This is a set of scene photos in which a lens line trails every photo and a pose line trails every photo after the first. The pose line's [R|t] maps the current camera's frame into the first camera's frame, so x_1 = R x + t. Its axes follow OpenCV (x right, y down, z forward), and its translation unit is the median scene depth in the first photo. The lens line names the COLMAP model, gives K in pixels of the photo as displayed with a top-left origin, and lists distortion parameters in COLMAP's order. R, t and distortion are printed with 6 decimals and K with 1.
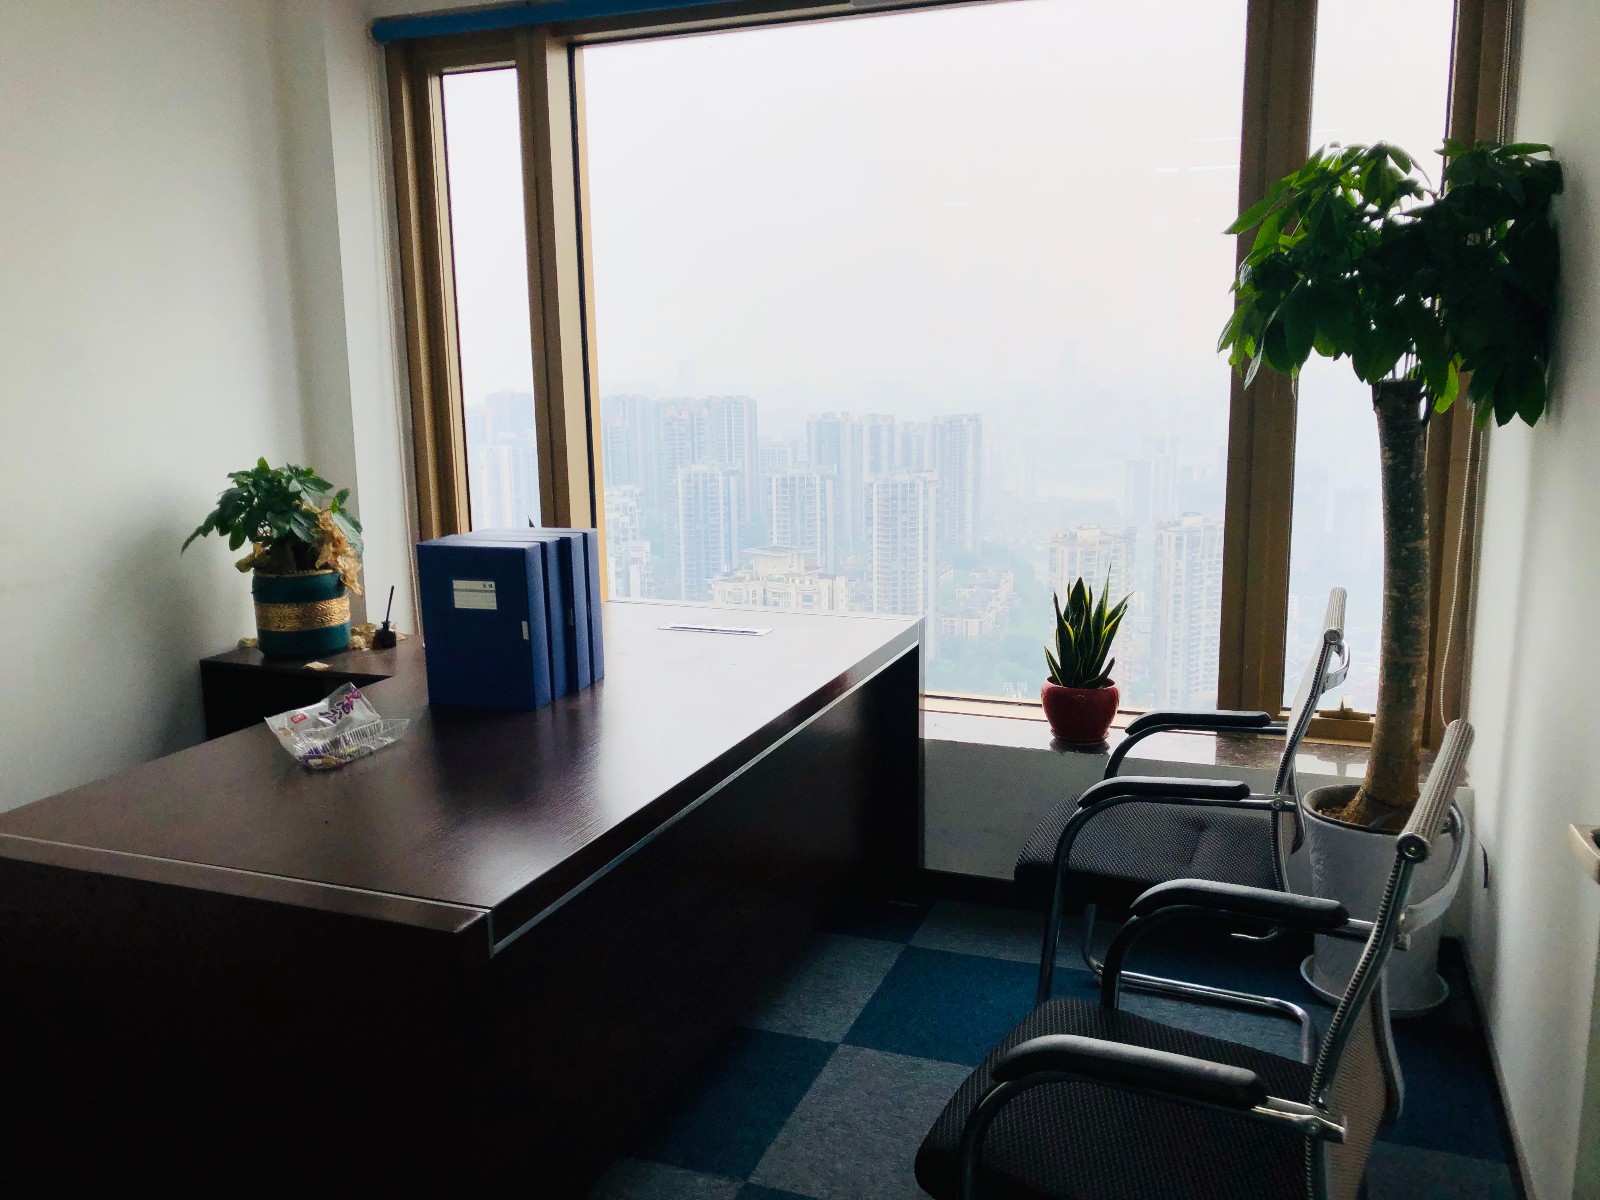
lens RADIAL K [[1308.7, 0, 800.0], [0, 1308.7, 600.0], [0, 0, 1]] dist [0.038463, -0.006374]
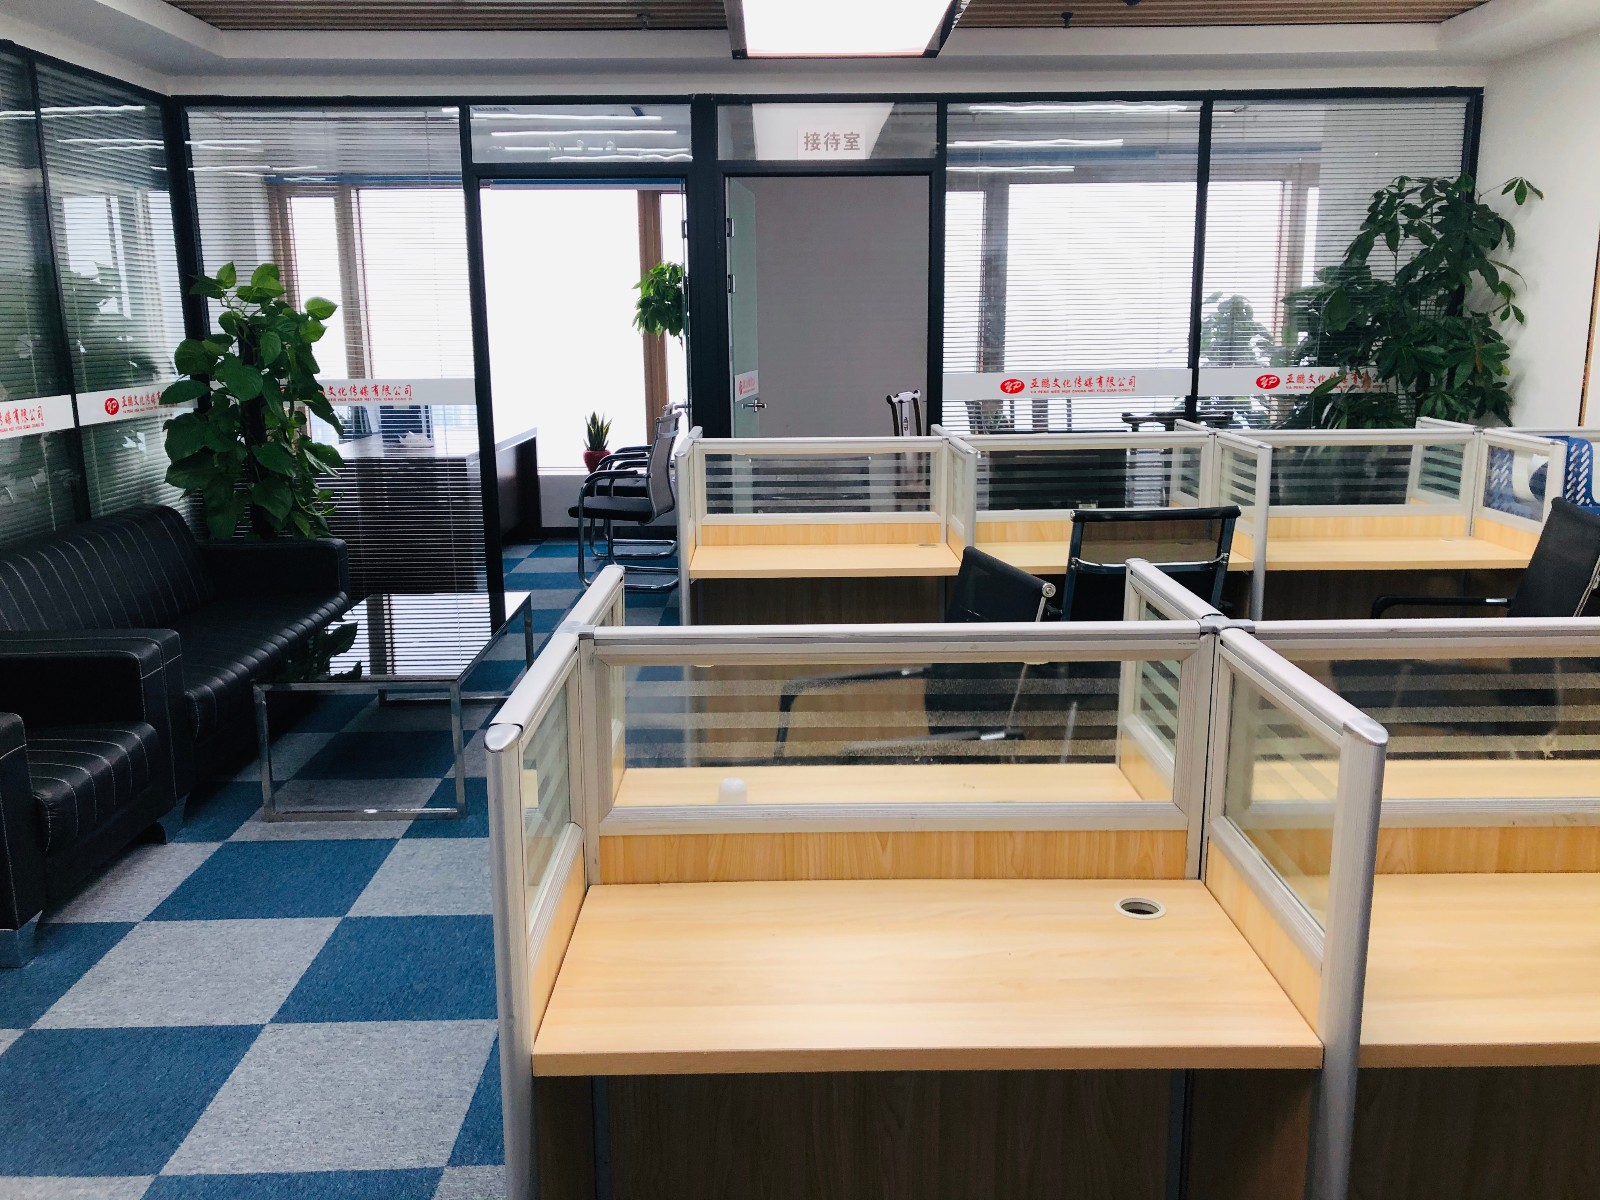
lens RADIAL K [[1267.1, 0, 800.0], [0, 1267.1, 600.0], [0, 0, 1]] dist [0.001362, -0.004303]
pose [[0.927843, -0.068500, 0.366626, -0.369019], [0.057492, 0.997509, 0.040876, 0.285866], [-0.368513, -0.016849, 0.929470, -1.557625]]
